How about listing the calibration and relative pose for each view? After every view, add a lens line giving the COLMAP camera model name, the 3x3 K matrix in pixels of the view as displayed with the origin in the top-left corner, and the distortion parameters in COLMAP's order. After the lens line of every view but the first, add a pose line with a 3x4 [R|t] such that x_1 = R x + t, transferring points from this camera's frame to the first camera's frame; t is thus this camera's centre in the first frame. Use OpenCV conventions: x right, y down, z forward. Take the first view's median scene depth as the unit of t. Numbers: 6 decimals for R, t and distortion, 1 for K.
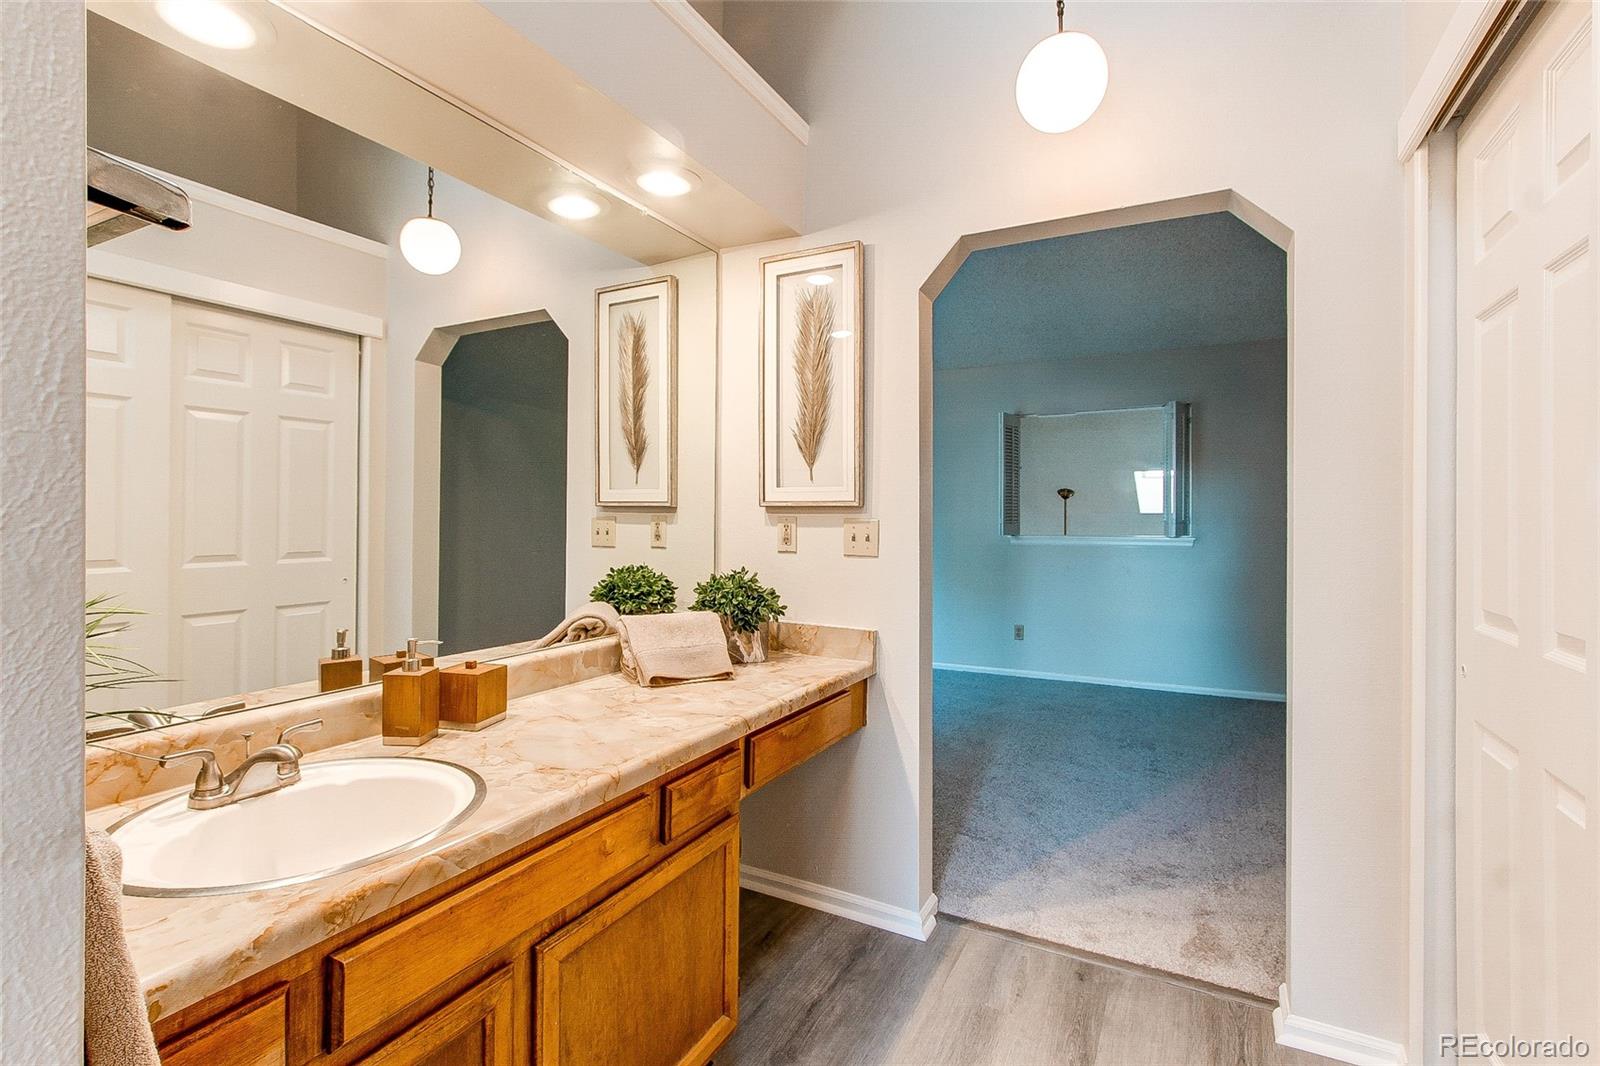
lens RADIAL K [[757.7, 0, 782.6], [0, 757.7, 509.1], [0, 0, 1]] dist [-0.010234, 0.005096]
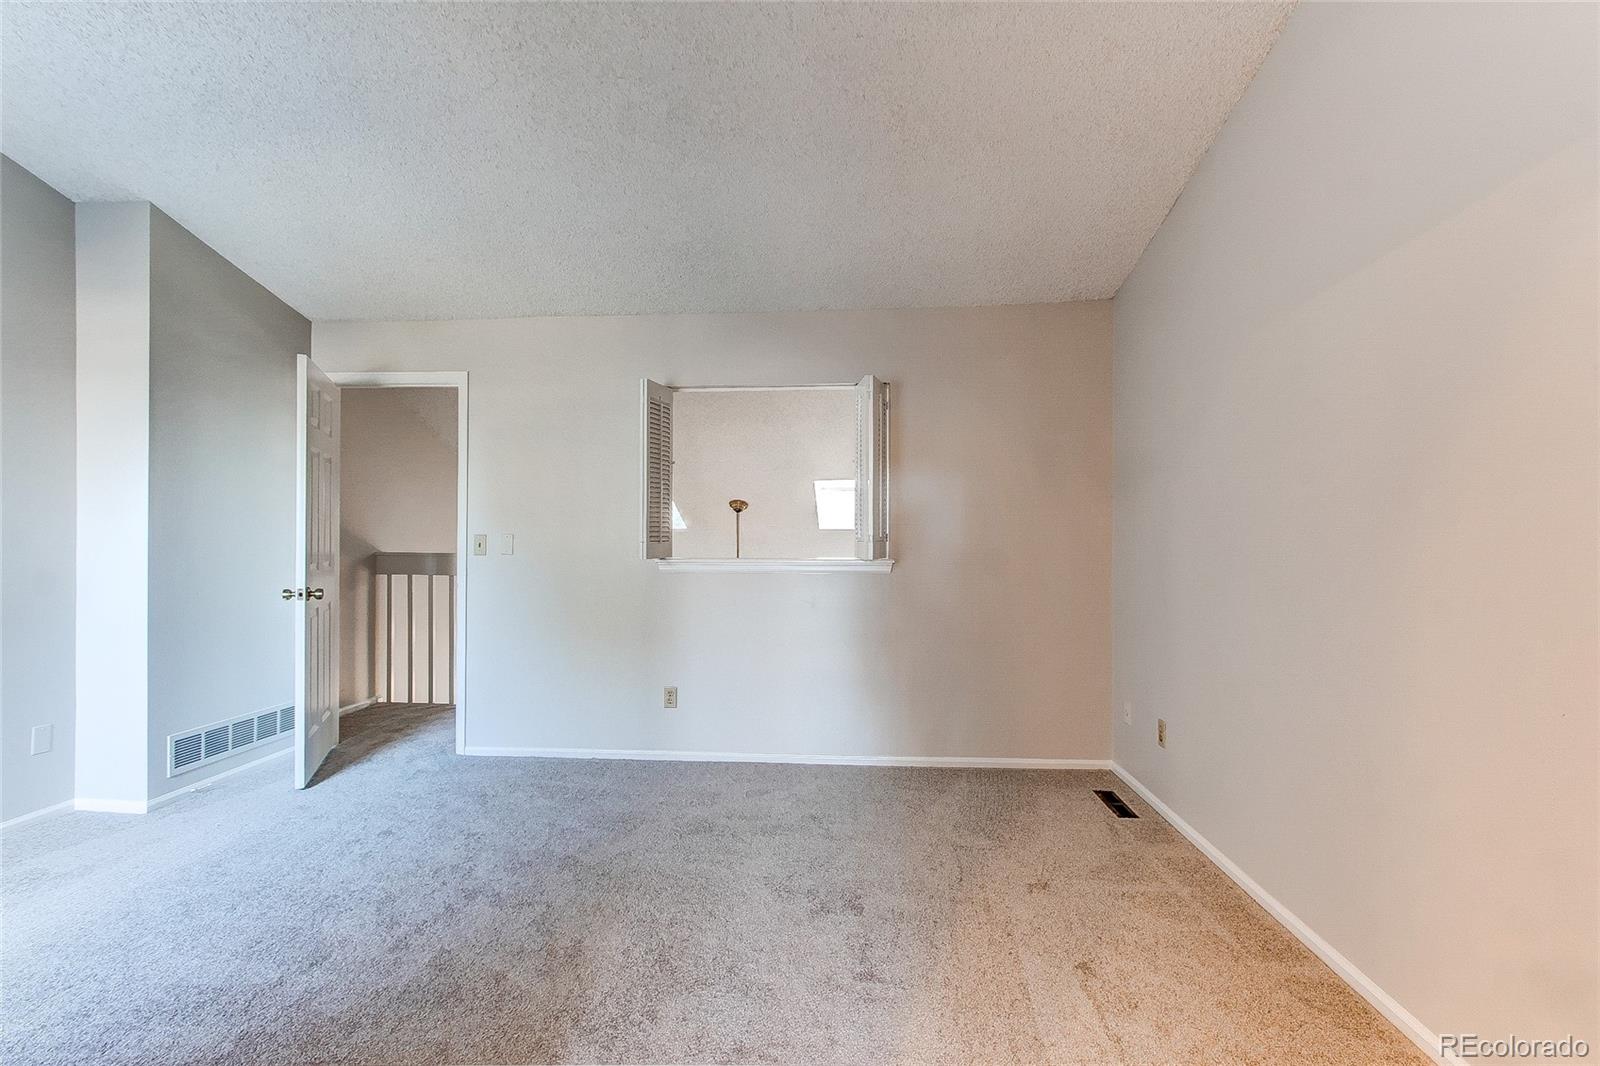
lens RADIAL K [[757.7, 0, 794.4], [0, 757.7, 534.5], [0, 0, 1]] dist [-0.010234, 0.005096]
pose [[0.911733, -0.000283, 0.410784, 0.137363], [-0.003363, 0.999961, 0.008152, 0.006243], [-0.410770, -0.008814, 0.911696, 0.335422]]
